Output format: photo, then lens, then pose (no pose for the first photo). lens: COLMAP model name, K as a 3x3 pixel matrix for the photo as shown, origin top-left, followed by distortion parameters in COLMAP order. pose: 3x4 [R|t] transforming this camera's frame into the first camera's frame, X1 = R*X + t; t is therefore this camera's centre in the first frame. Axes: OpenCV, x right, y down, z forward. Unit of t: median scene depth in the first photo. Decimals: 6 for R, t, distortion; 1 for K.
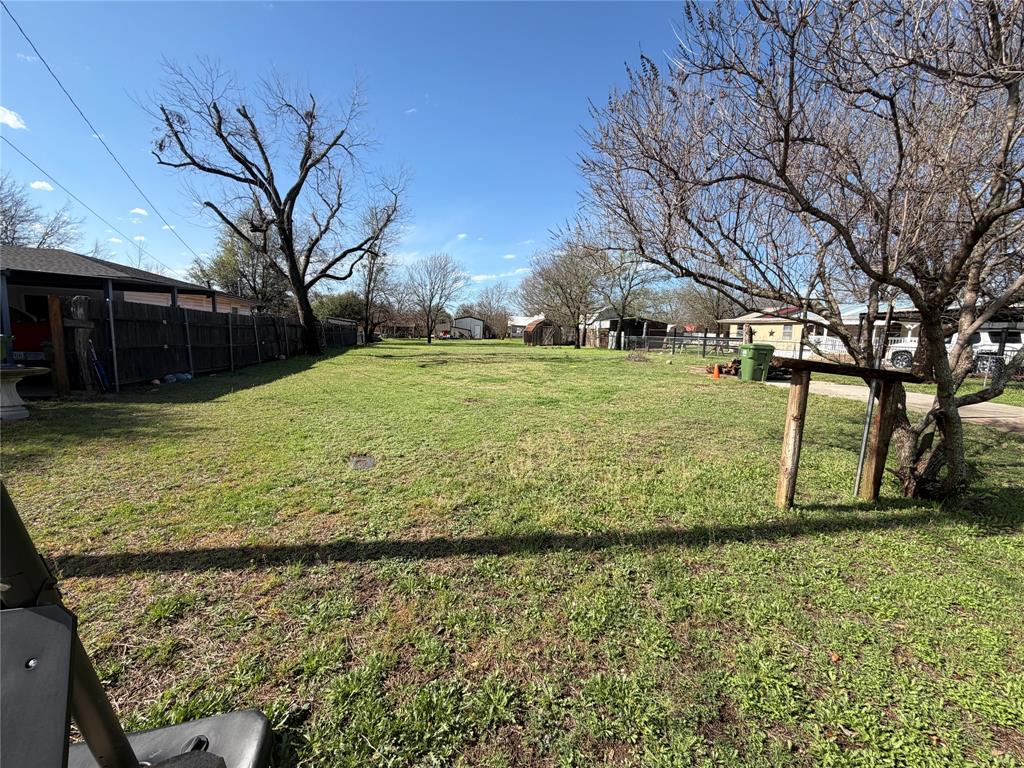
lens RADIAL K [[408.0, 0, 511.6], [0, 408.0, 384.7], [0, 0, 1]] dist [-0.000189, 0.000057]
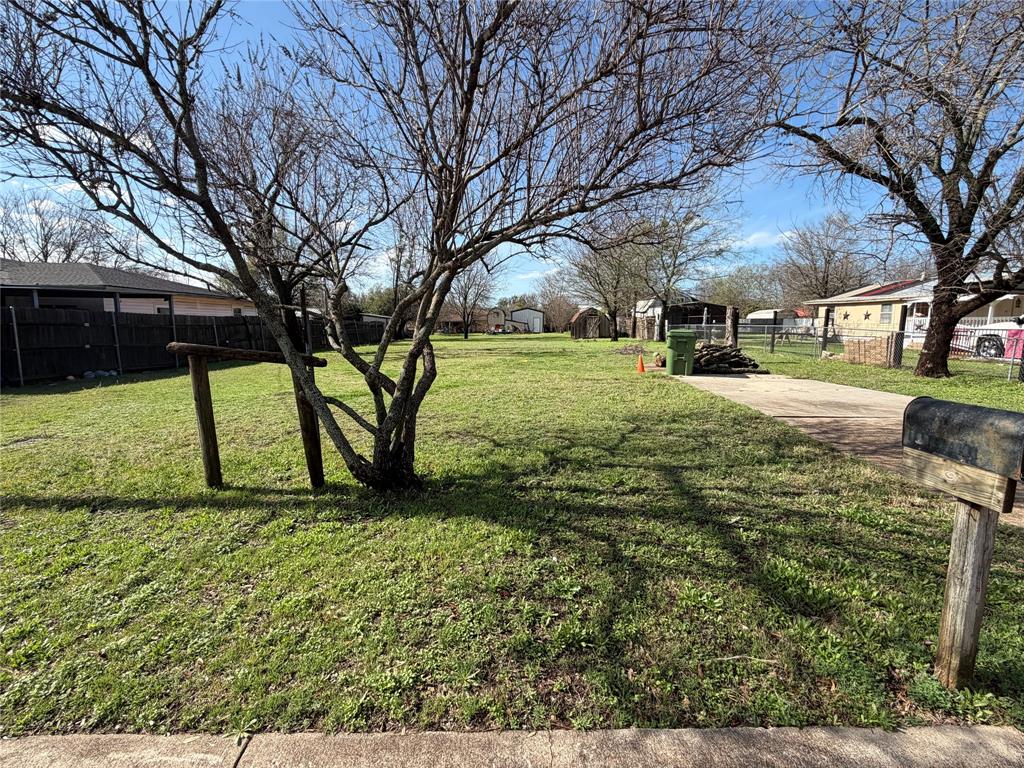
lens RADIAL K [[461.0, 0, 511.2], [0, 461.0, 383.7], [0, 0, 1]] dist [0.000981, -0.000121]
pose [[0.978521, -0.002429, -0.206134, 0.138482], [0.001923, 0.999995, -0.002657, 0.003536], [0.206139, 0.002203, 0.978520, 0.000679]]
